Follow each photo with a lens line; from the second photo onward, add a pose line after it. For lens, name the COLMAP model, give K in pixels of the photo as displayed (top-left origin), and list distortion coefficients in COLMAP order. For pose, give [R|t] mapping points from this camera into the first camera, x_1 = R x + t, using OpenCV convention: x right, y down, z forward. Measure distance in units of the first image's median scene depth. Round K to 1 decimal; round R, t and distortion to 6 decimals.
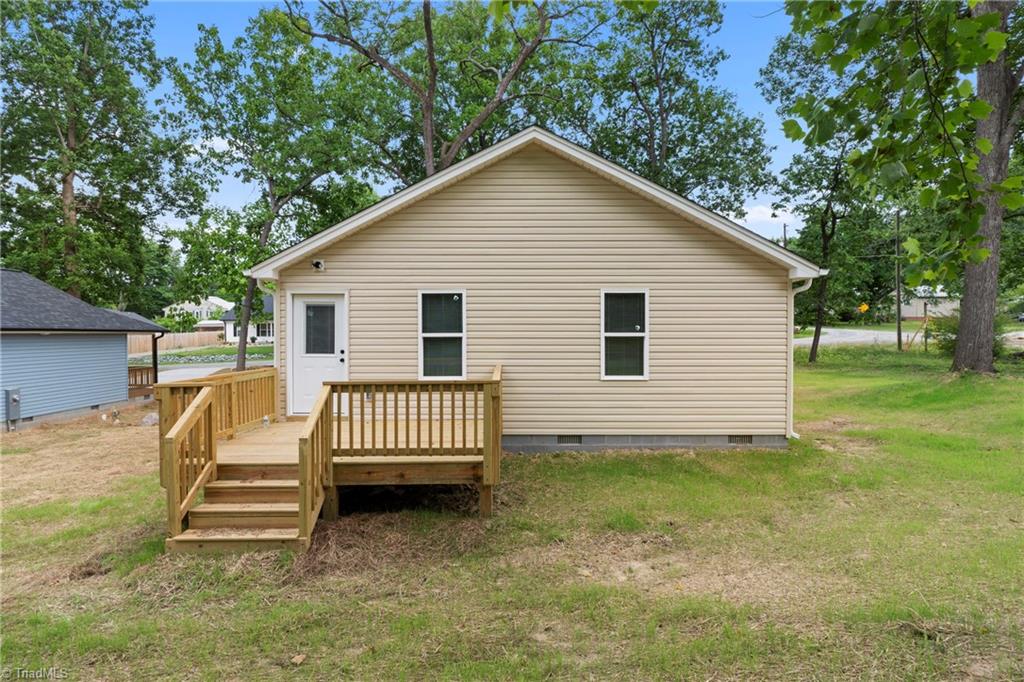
lens RADIAL K [[567.6, 0, 509.2], [0, 567.6, 342.7], [0, 0, 1]] dist [-0.005236, -0.000262]
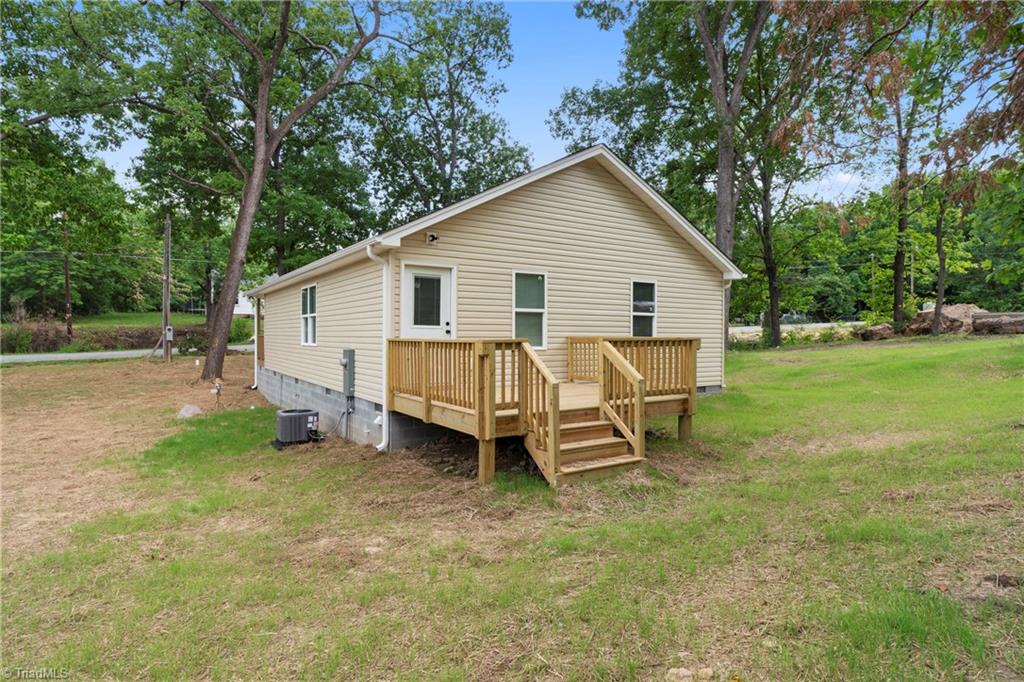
lens RADIAL K [[567.6, 0, 510.9], [0, 567.6, 338.1], [0, 0, 1]] dist [-0.005236, -0.000262]
pose [[0.838034, 0.001757, 0.545614, -0.768362], [0.003559, 0.999956, -0.008687, 0.052268], [-0.545606, 0.009222, 0.837991, 0.064284]]
